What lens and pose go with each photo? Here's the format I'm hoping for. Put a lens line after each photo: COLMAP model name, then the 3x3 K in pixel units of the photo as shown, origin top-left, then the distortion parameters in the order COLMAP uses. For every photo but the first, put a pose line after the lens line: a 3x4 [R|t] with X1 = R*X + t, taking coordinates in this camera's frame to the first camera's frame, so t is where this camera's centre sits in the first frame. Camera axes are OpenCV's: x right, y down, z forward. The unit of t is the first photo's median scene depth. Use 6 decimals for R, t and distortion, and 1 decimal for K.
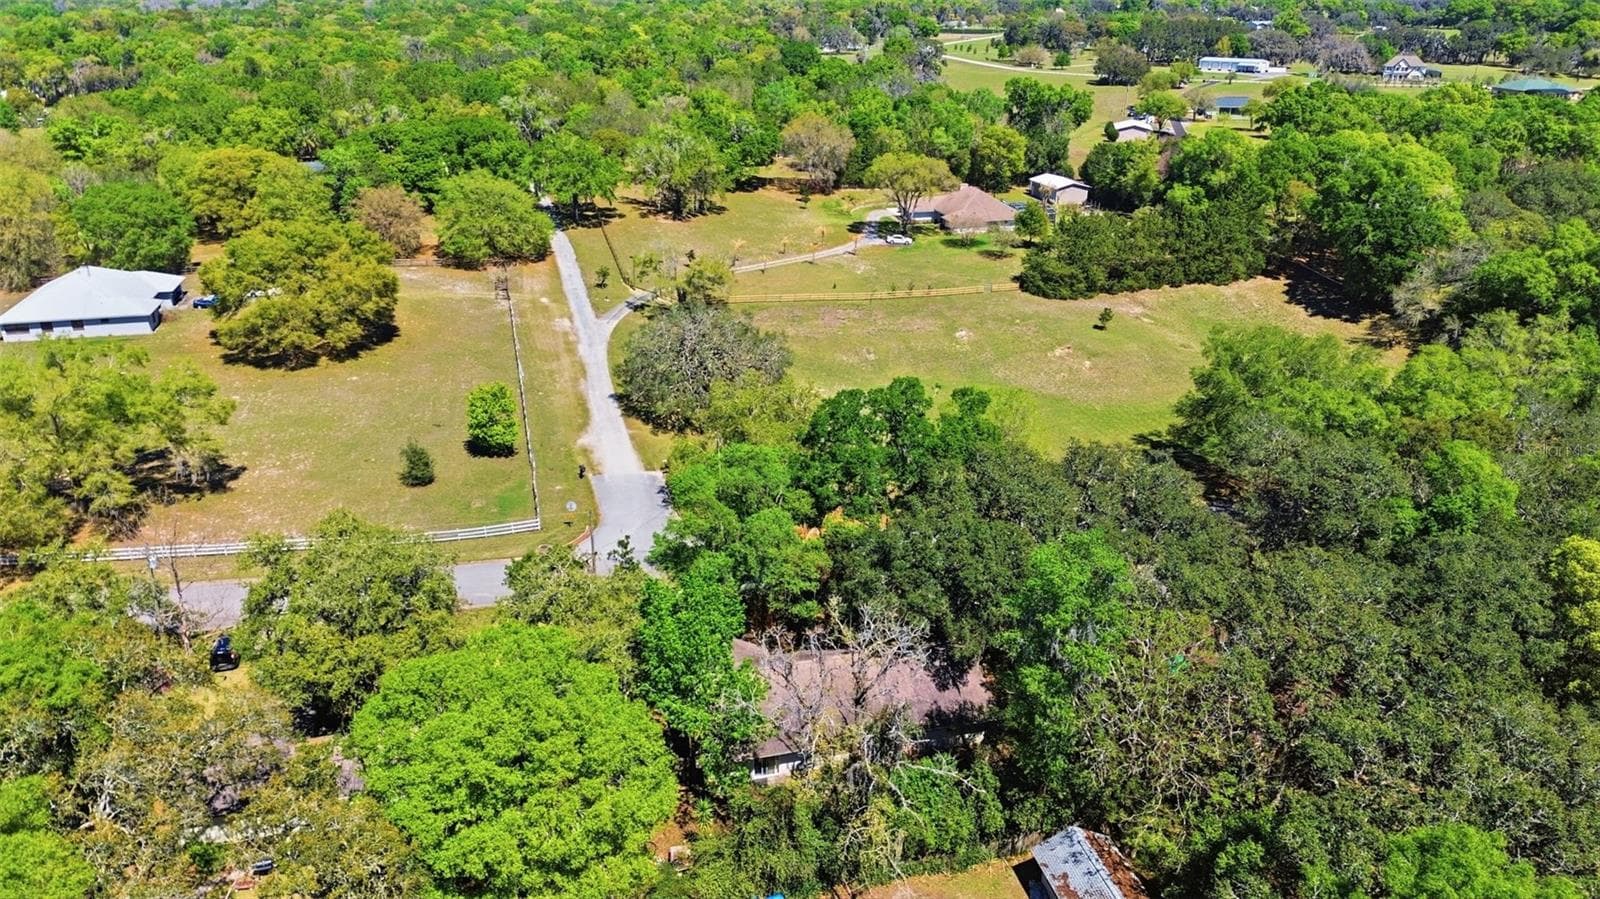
lens RADIAL K [[1124.0, 0, 807.0], [0, 1124.0, 451.2], [0, 0, 1]] dist [0.082258, -0.084488]
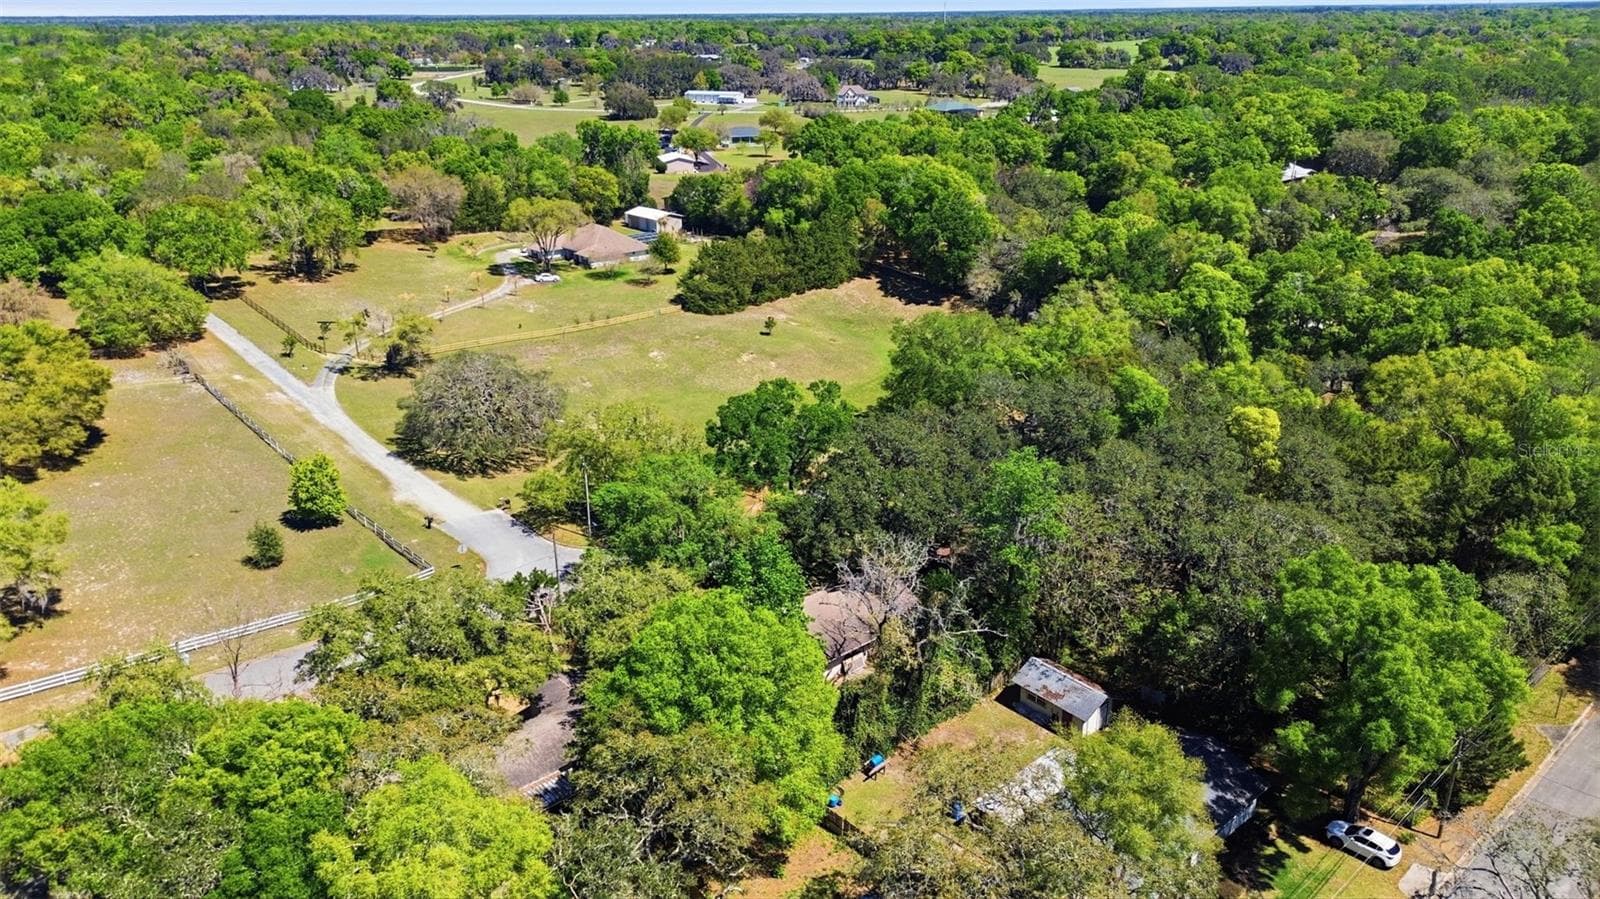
lens RADIAL K [[1124.0, 0, 807.0], [0, 1124.0, 451.2], [0, 0, 1]] dist [0.082258, -0.084488]
pose [[0.892769, -0.171388, 0.416640, -0.171795], [0.181126, 0.983323, 0.016384, -0.000350], [-0.412500, 0.060838, 0.908924, -0.059506]]
